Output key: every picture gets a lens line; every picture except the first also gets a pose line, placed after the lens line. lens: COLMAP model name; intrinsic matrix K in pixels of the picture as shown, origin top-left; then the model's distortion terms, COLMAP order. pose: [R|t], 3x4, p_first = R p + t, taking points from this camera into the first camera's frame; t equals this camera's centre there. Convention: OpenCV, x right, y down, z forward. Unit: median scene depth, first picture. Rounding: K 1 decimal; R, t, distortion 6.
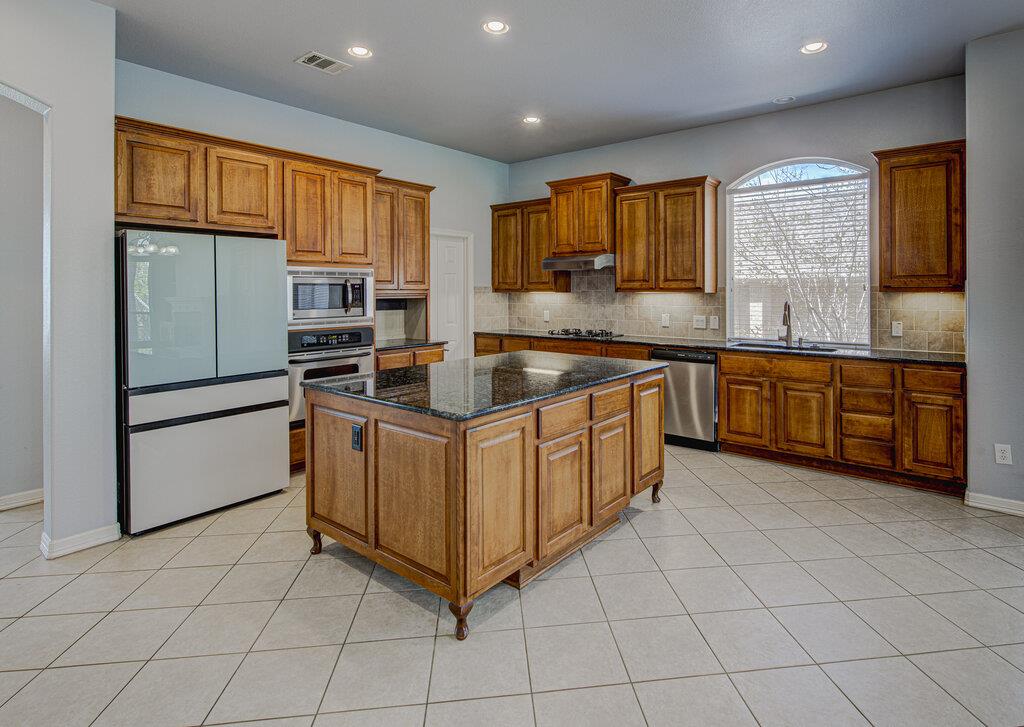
lens RADIAL K [[529.7, 0, 530.2], [0, 529.7, 297.9], [0, 0, 1]] dist [-0.000604, 0.000821]
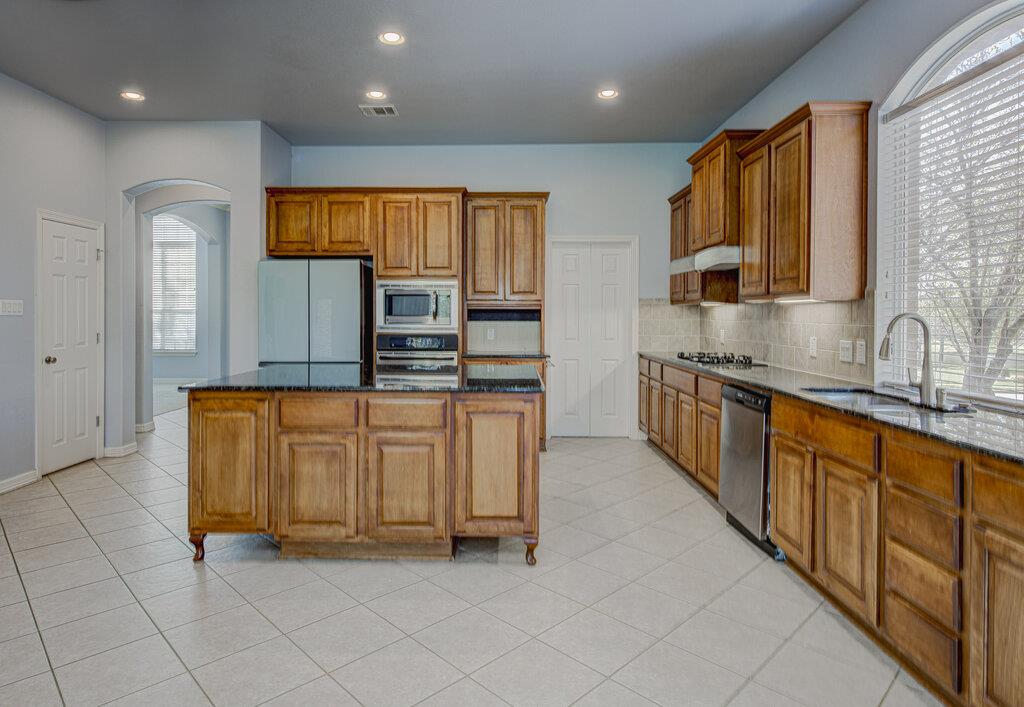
lens RADIAL K [[580.0, 0, 492.9], [0, 580.0, 321.4], [0, 0, 1]] dist [-0.000400, -0.000499]
pose [[0.606795, 0.016649, -0.794684, 0.759846], [-0.015796, 0.999836, 0.008886, 0.018721], [0.794701, 0.007161, 0.606958, 0.379596]]
